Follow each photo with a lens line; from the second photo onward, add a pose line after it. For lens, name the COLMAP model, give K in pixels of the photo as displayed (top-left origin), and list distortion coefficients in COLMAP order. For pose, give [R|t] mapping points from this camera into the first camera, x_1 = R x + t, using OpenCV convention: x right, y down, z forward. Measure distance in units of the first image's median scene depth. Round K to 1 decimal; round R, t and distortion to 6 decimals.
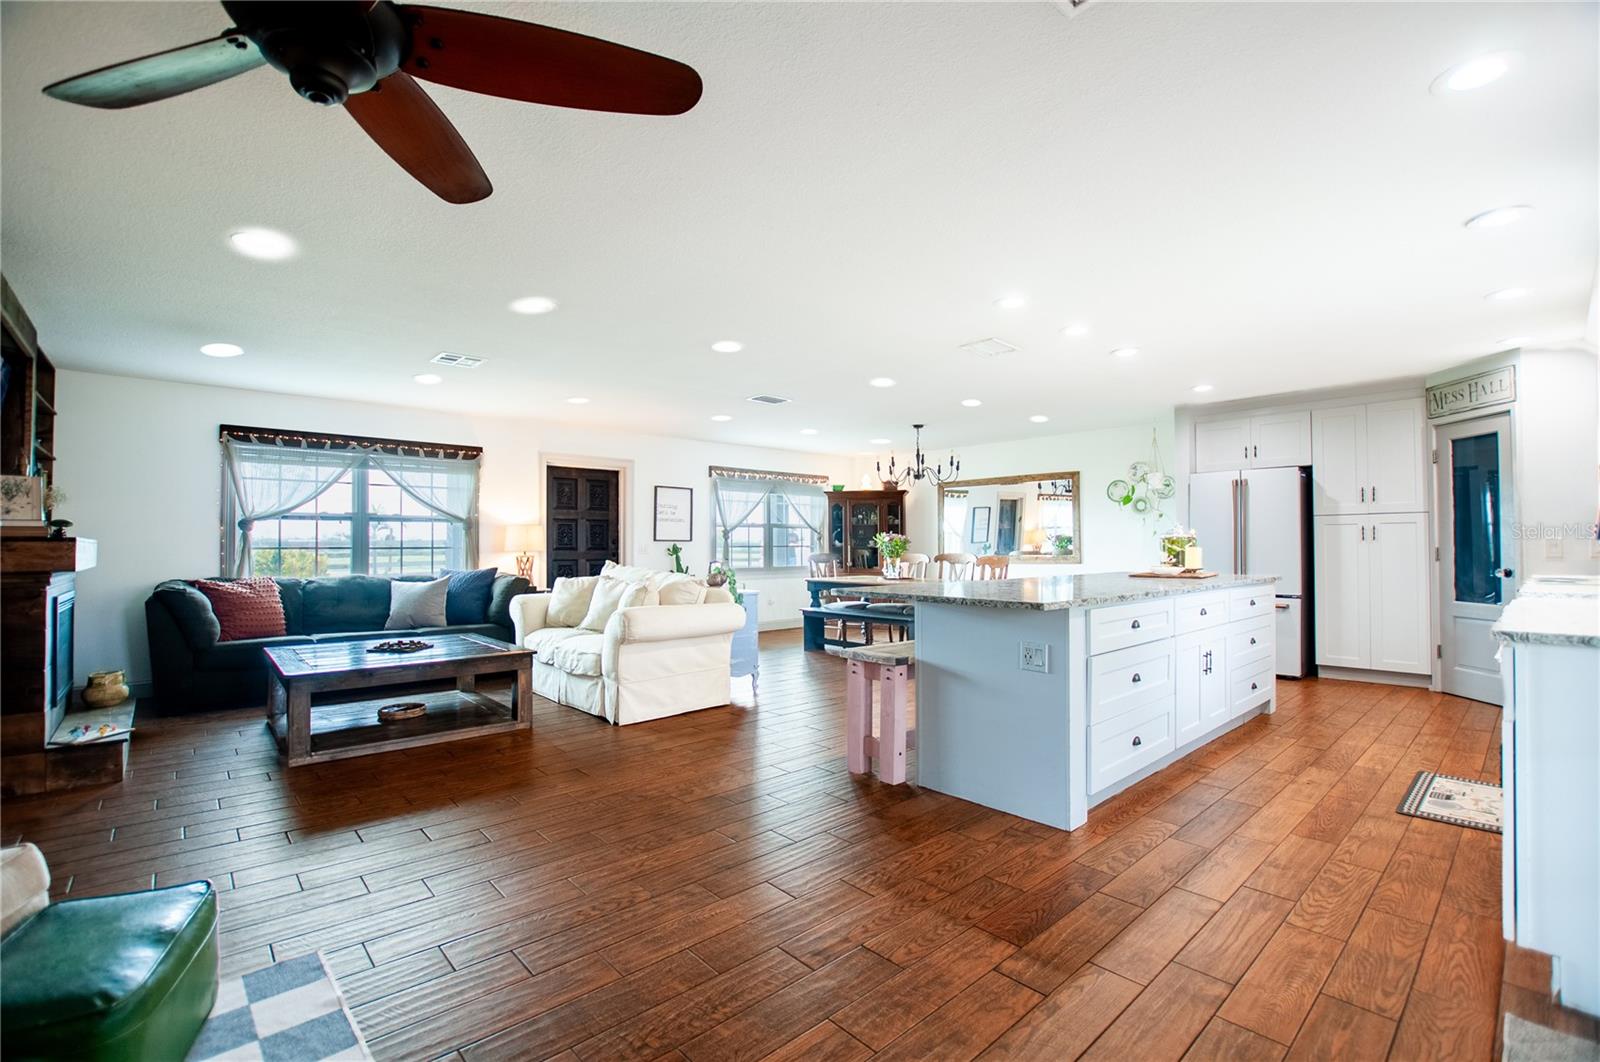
lens RADIAL K [[707.2, 0, 792.5], [0, 707.2, 533.0], [0, 0, 1]] dist [-0.030683, 0.002977]
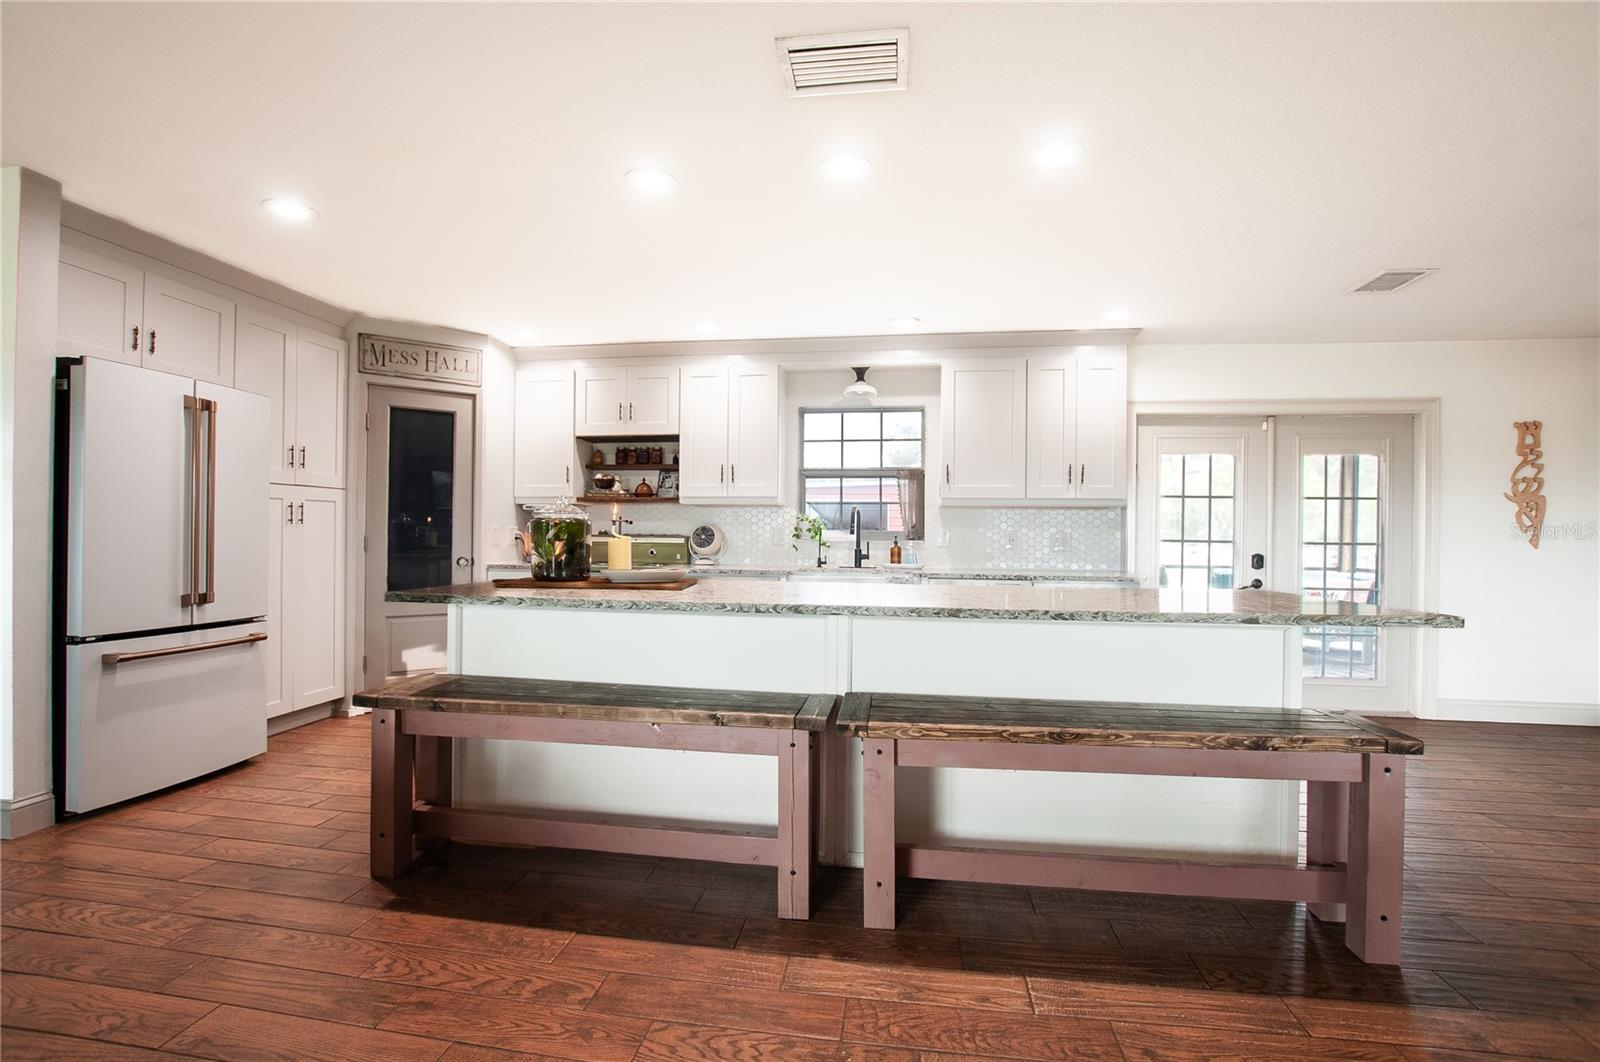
lens RADIAL K [[707.2, 0, 801.5], [0, 707.2, 550.4], [0, 0, 1]] dist [-0.030683, 0.002977]
pose [[-0.634415, -0.019711, 0.772741, -0.013490], [-0.023176, 0.999710, 0.006474, 0.015260], [-0.772645, -0.013802, -0.634688, 0.784806]]
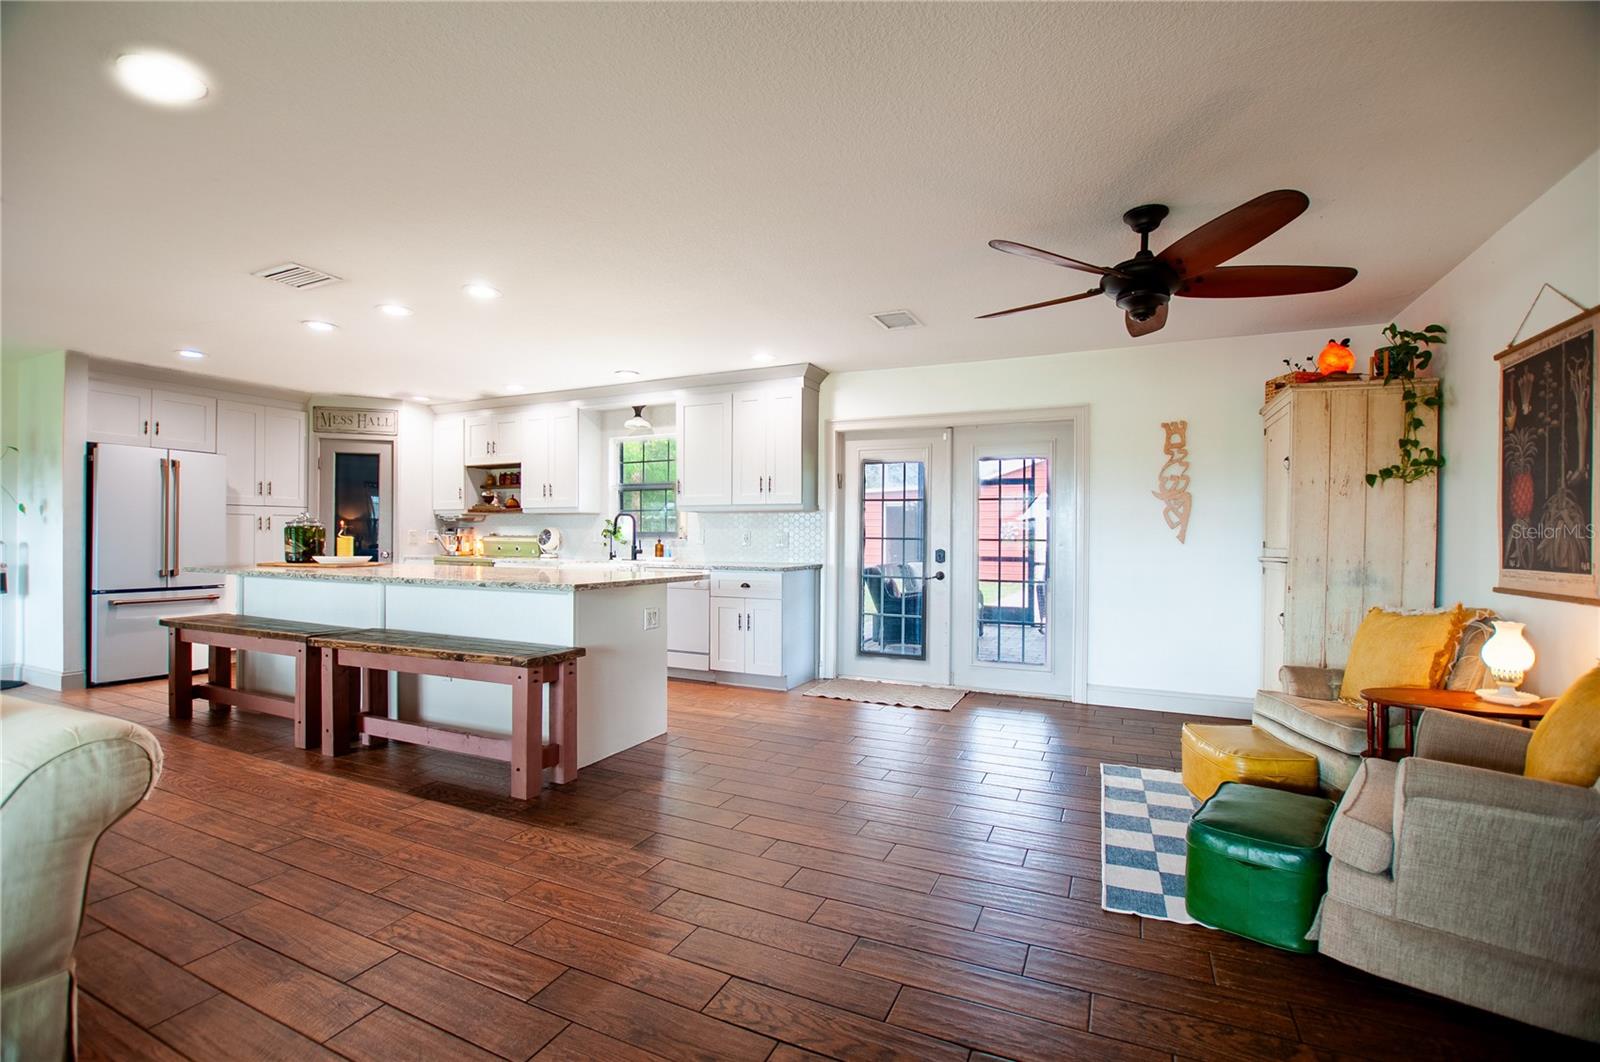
lens RADIAL K [[707.2, 0, 802.7], [0, 707.2, 536.3], [0, 0, 1]] dist [-0.030683, 0.002977]
pose [[-0.392214, 0.000623, 0.919874, -0.388060], [-0.021686, 0.999716, -0.009923, 0.009548], [-0.919619, -0.023841, -0.392089, 0.482526]]
